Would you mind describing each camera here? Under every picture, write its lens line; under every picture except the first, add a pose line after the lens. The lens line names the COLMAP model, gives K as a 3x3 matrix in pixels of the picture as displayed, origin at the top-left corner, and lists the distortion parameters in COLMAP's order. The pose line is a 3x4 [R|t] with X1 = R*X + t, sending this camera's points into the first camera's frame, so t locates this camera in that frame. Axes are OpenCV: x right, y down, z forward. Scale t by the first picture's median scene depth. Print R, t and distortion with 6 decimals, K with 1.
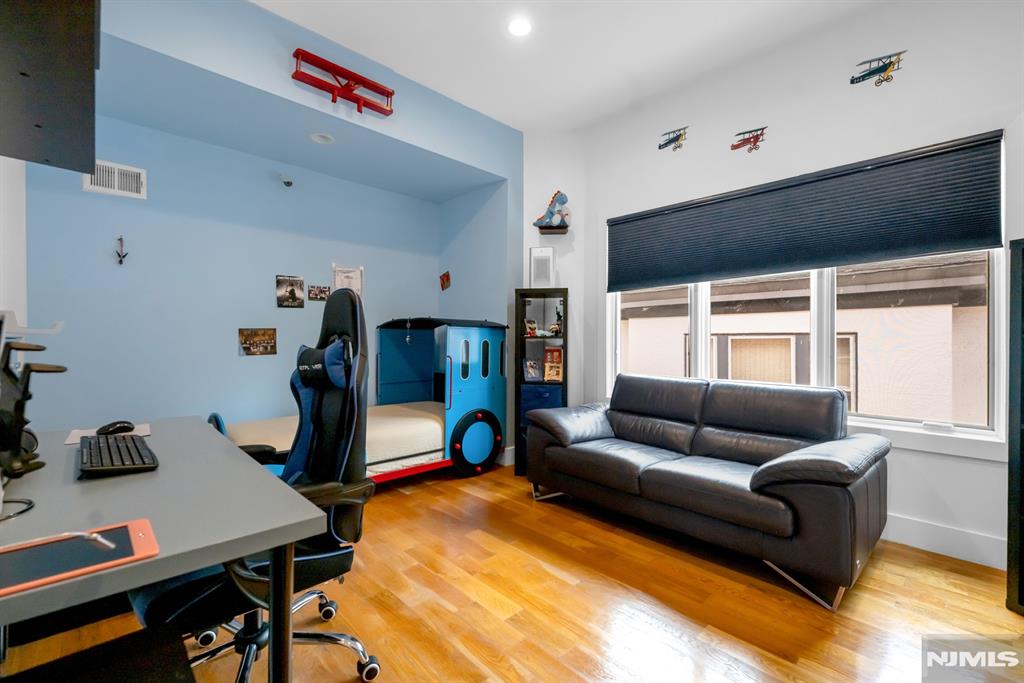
lens RADIAL K [[436.3, 0, 512.0], [0, 436.3, 341.5], [0, 0, 1]] dist [0.000075, -0.000038]
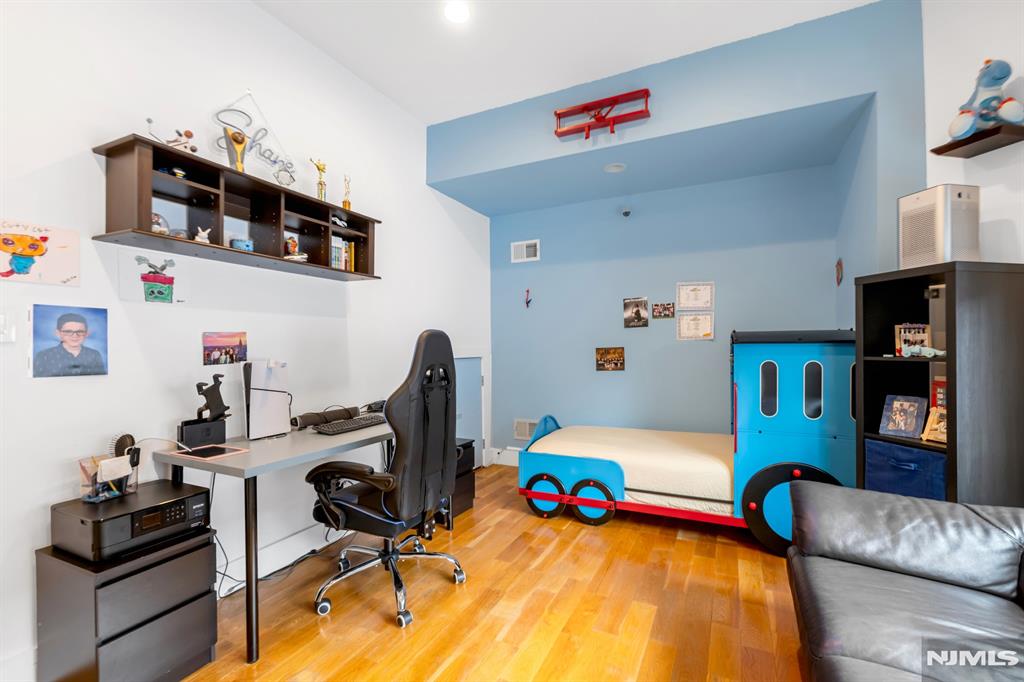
lens RADIAL K [[445.8, 0, 512.7], [0, 445.8, 350.9], [0, 0, 1]] dist [0.000350, 0.000039]
pose [[0.339757, -0.000455, -0.940513, 0.456005], [0.008888, 0.999957, 0.002727, -0.027482], [0.940471, -0.009286, 0.339747, 0.370673]]
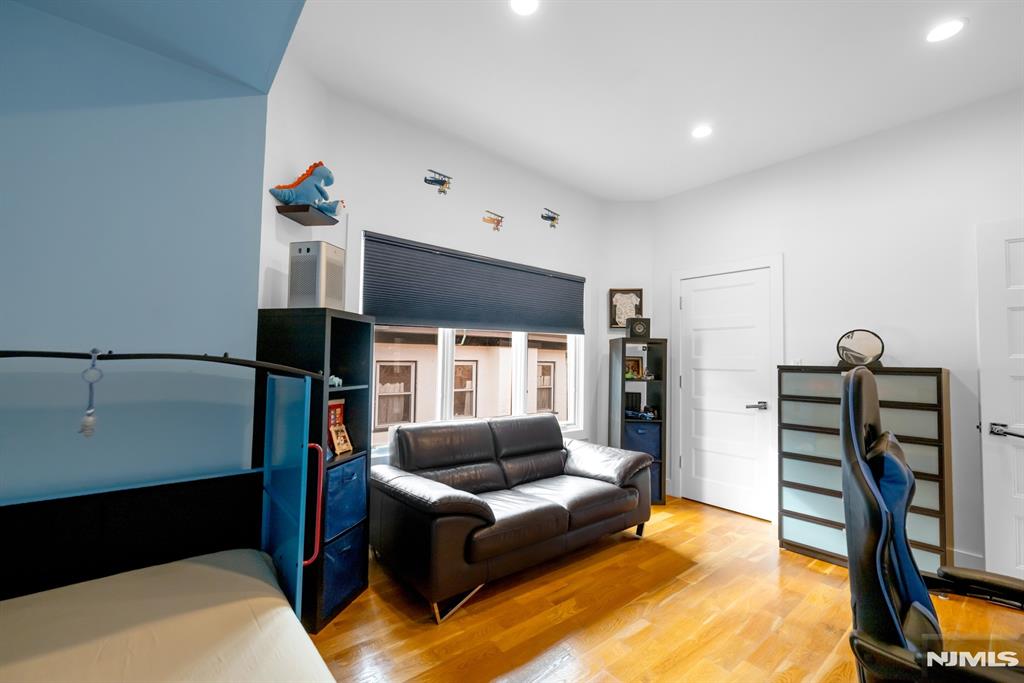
lens RADIAL K [[436.3, 0, 512.0], [0, 436.3, 341.5], [0, 0, 1]] dist [0.000075, -0.000038]
pose [[0.063338, 0.044621, 0.996994, -0.600215], [-0.012391, 0.998958, -0.043922, -0.055568], [-0.997915, -0.009571, 0.063825, 0.767006]]
